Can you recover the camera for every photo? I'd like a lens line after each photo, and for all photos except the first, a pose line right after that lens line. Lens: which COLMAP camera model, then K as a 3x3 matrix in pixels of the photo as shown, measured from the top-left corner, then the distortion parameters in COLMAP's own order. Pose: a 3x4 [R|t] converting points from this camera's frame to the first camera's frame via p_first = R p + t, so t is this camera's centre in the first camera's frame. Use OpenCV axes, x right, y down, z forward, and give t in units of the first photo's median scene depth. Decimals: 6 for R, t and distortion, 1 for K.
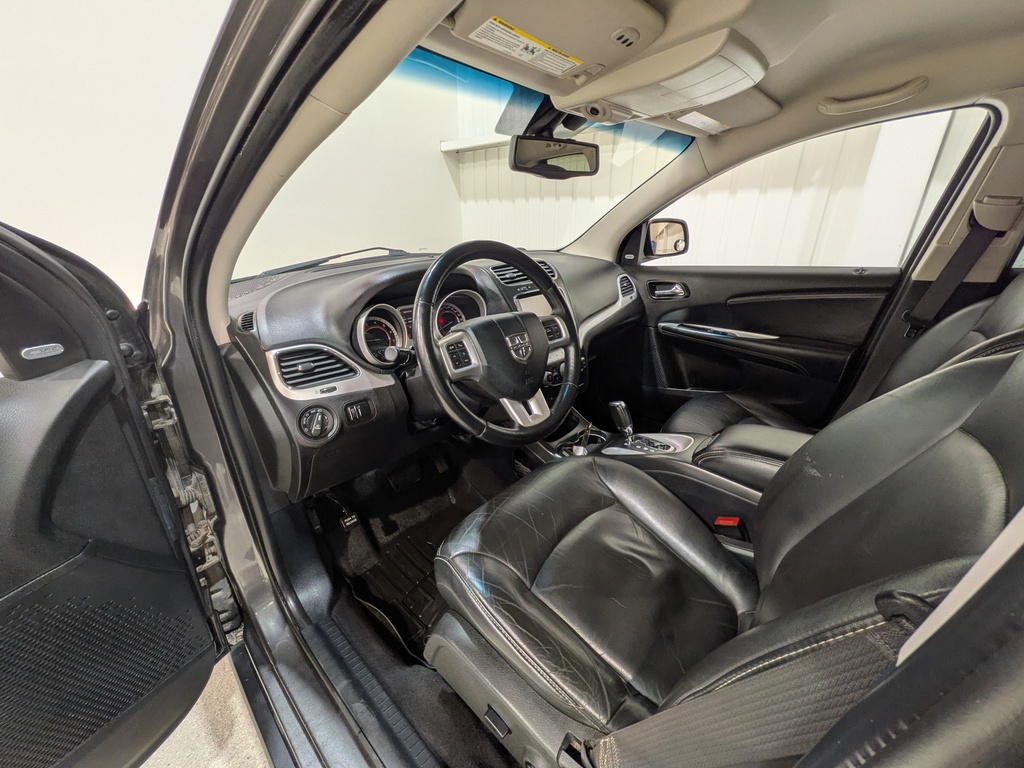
lens RADIAL K [[407.2, 0, 512.0], [0, 407.2, 384.0], [0, 0, 1]] dist [-0.001250, -0.000198]
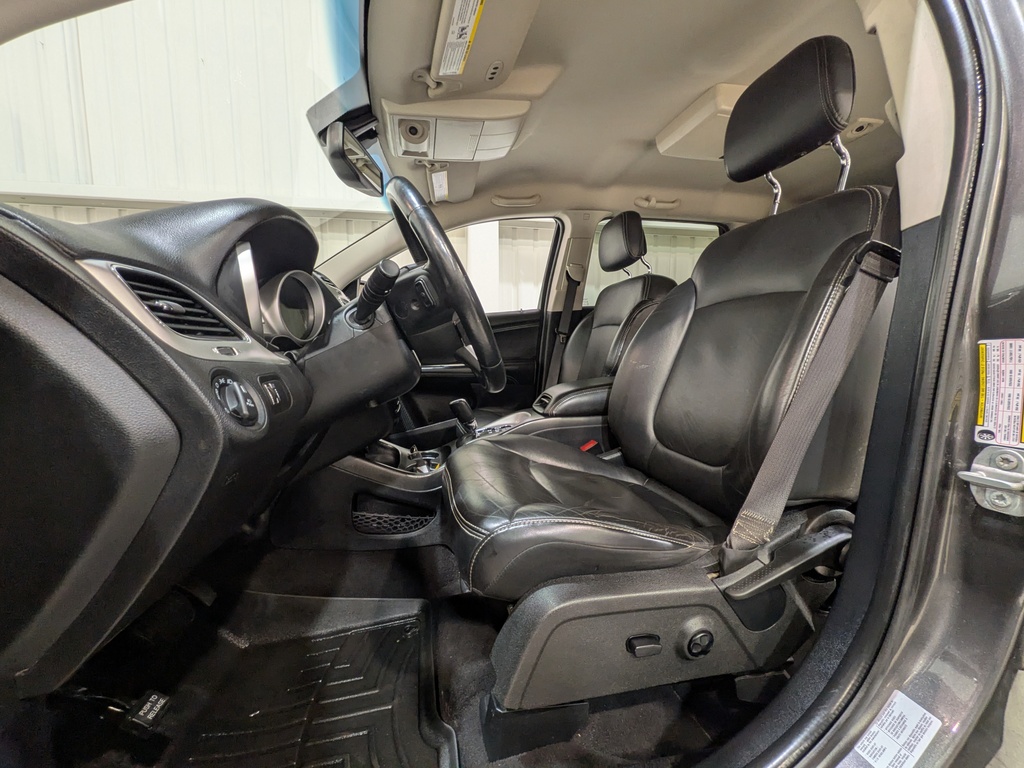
lens RADIAL K [[407.2, 0, 512.0], [0, 407.2, 384.0], [0, 0, 1]] dist [-0.001250, -0.000198]
pose [[0.564664, -0.087600, 0.820659, -0.542563], [0.331597, 0.934644, -0.128392, 0.198531], [-0.755776, 0.344626, 0.556808, 0.330736]]
